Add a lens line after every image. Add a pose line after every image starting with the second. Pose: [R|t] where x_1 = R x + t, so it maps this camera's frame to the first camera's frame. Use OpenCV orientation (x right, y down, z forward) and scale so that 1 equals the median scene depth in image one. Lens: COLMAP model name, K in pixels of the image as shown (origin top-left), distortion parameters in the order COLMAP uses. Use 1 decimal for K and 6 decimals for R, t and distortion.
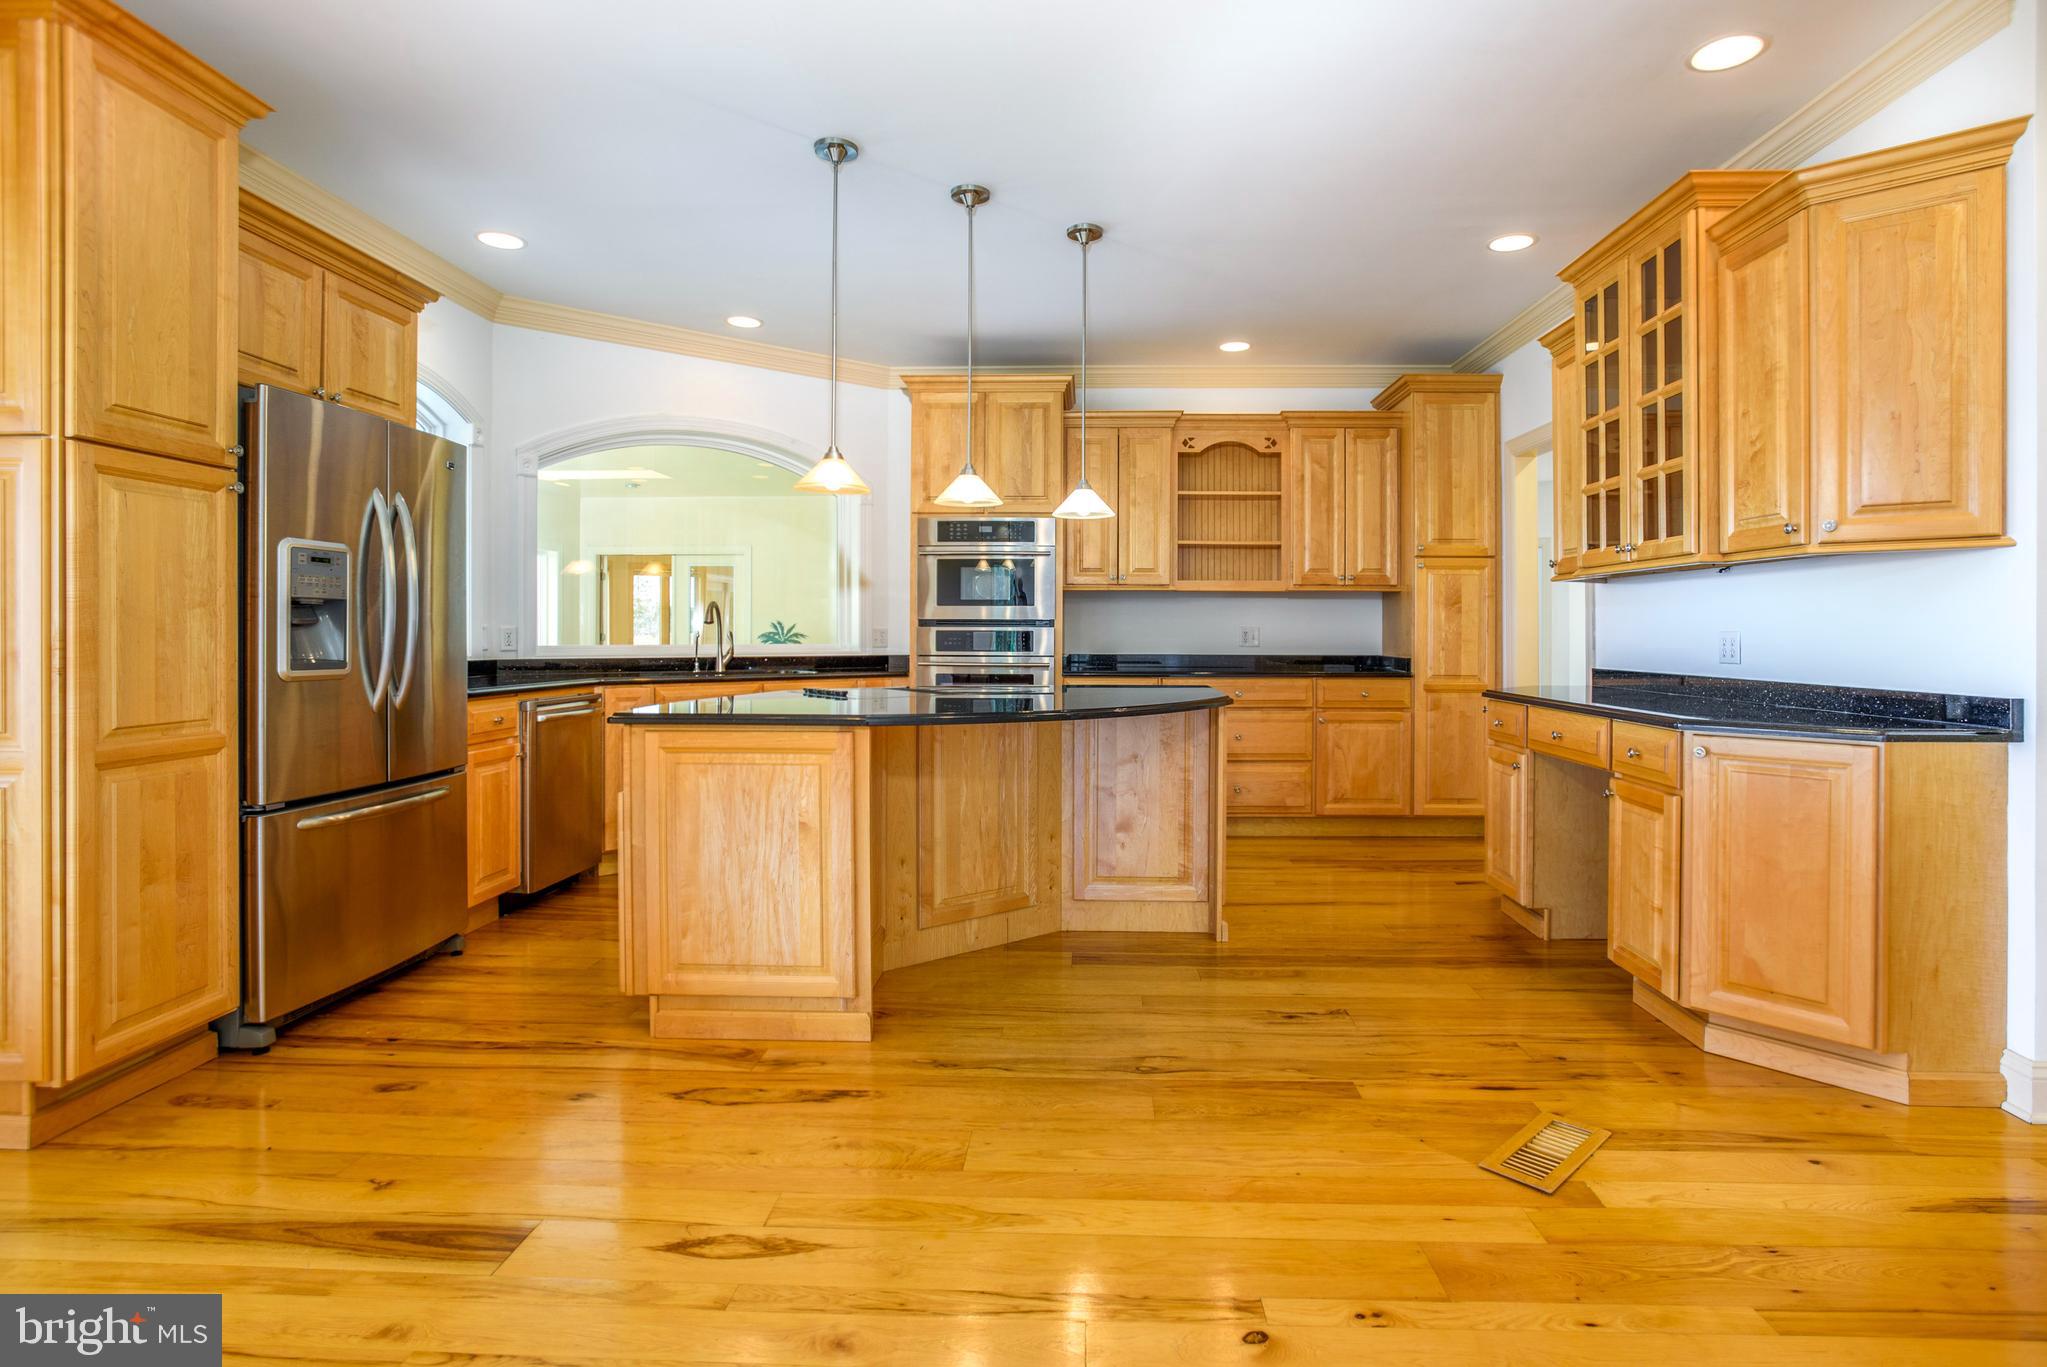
lens RADIAL K [[1068.1, 0, 1063.1], [0, 1068.1, 640.9], [0, 0, 1]] dist [0.034796, 0.000161]
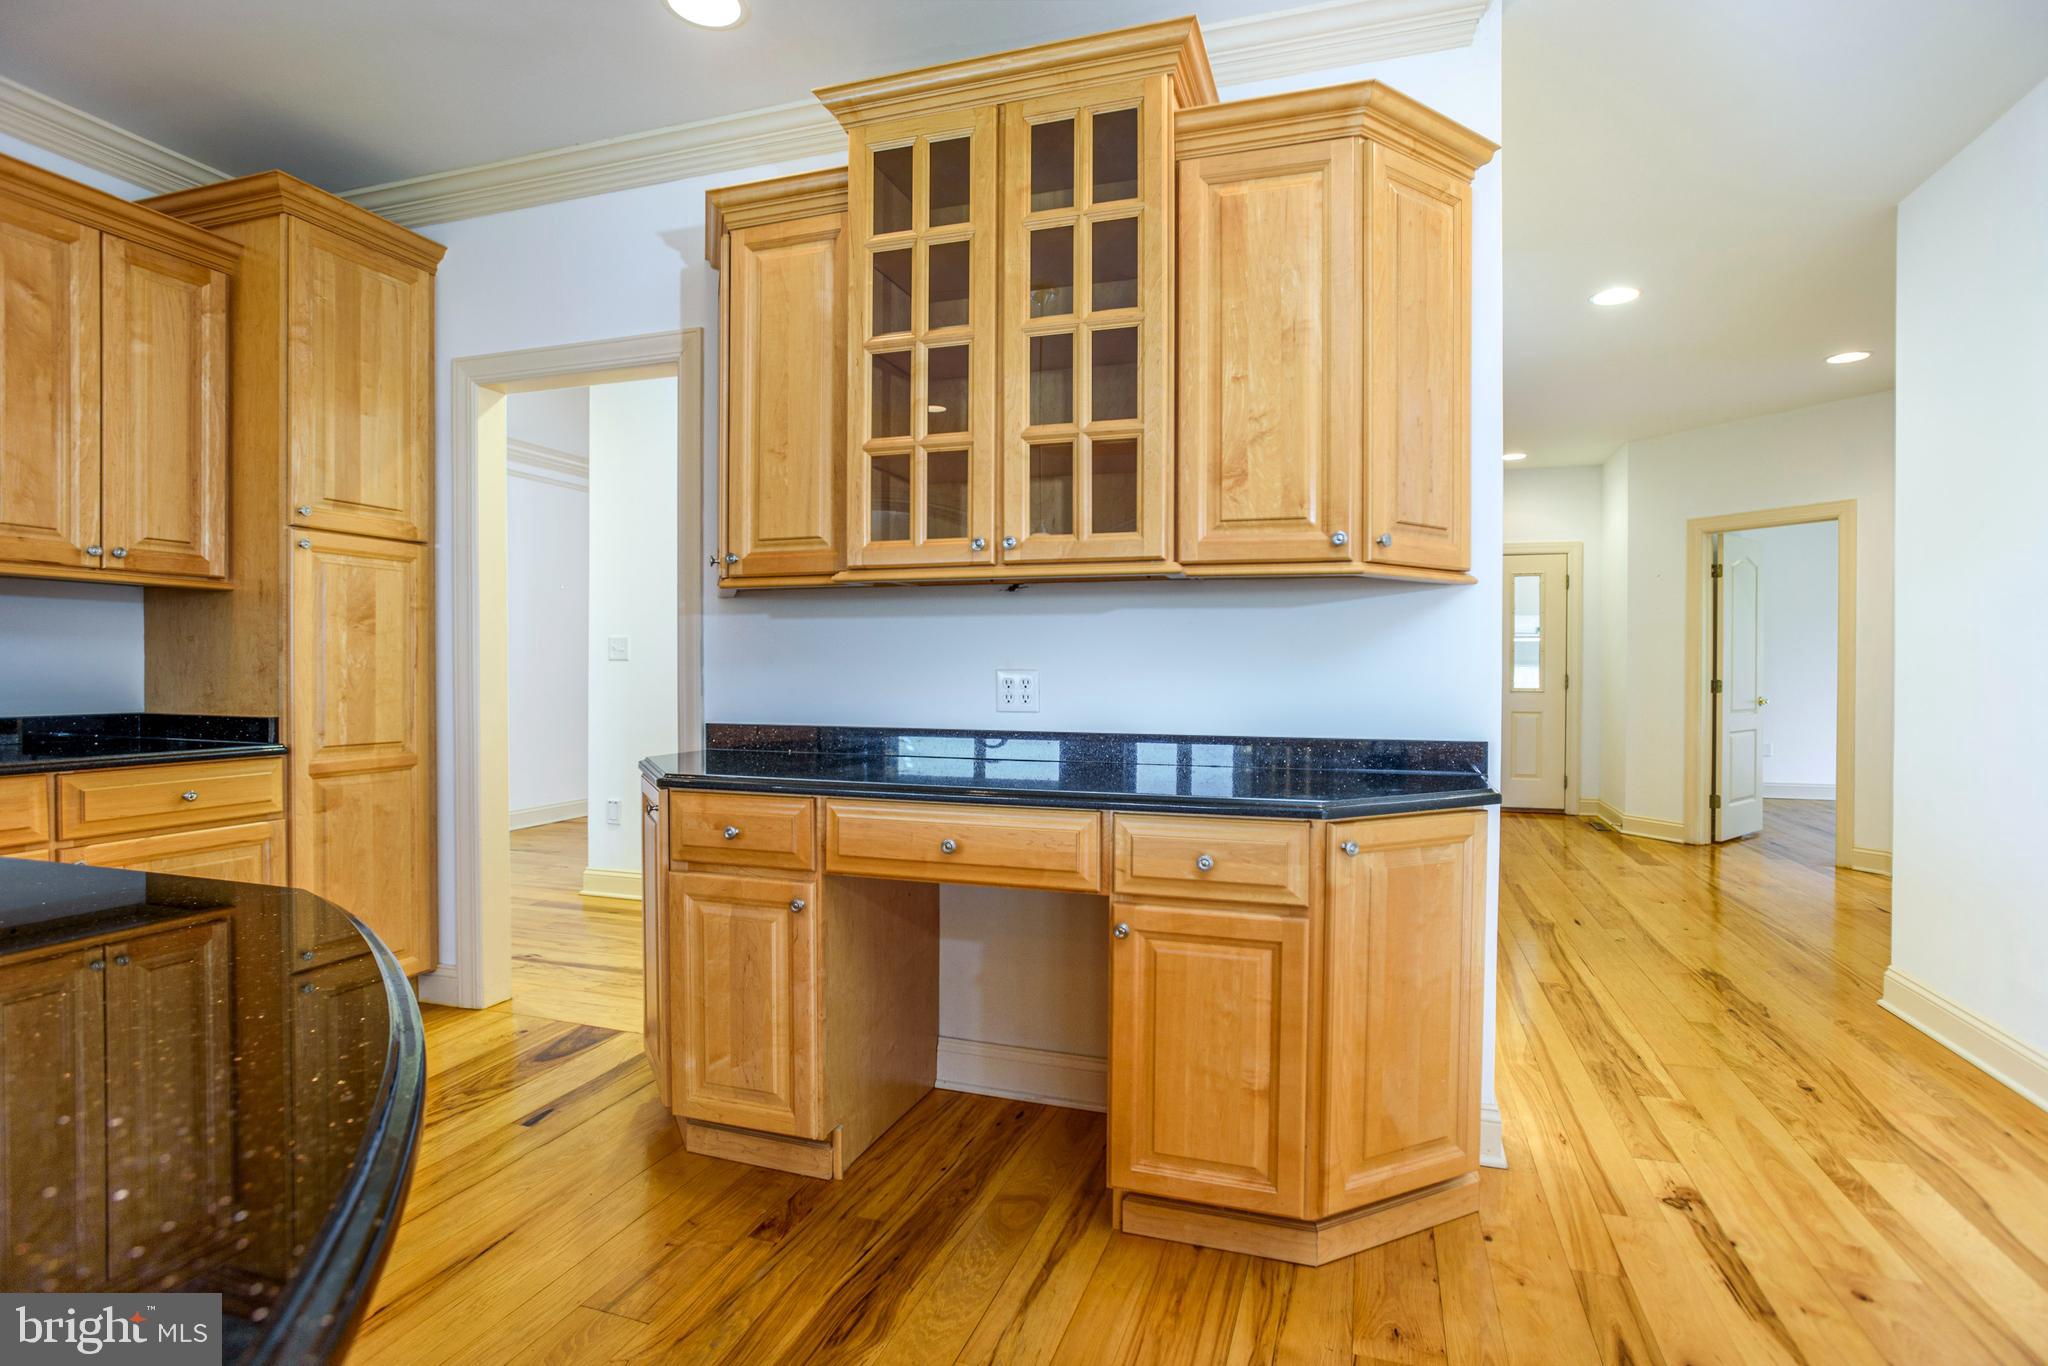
lens RADIAL K [[1029.3, 0, 1029.2], [0, 1029.3, 672.4], [0, 0, 1]] dist [-0.066525, 0.041145]
pose [[0.282474, -0.005579, 0.959259, -0.045404], [0.005651, 0.999975, 0.004152, -0.006187], [-0.959258, 0.004248, 0.282499, 0.513141]]
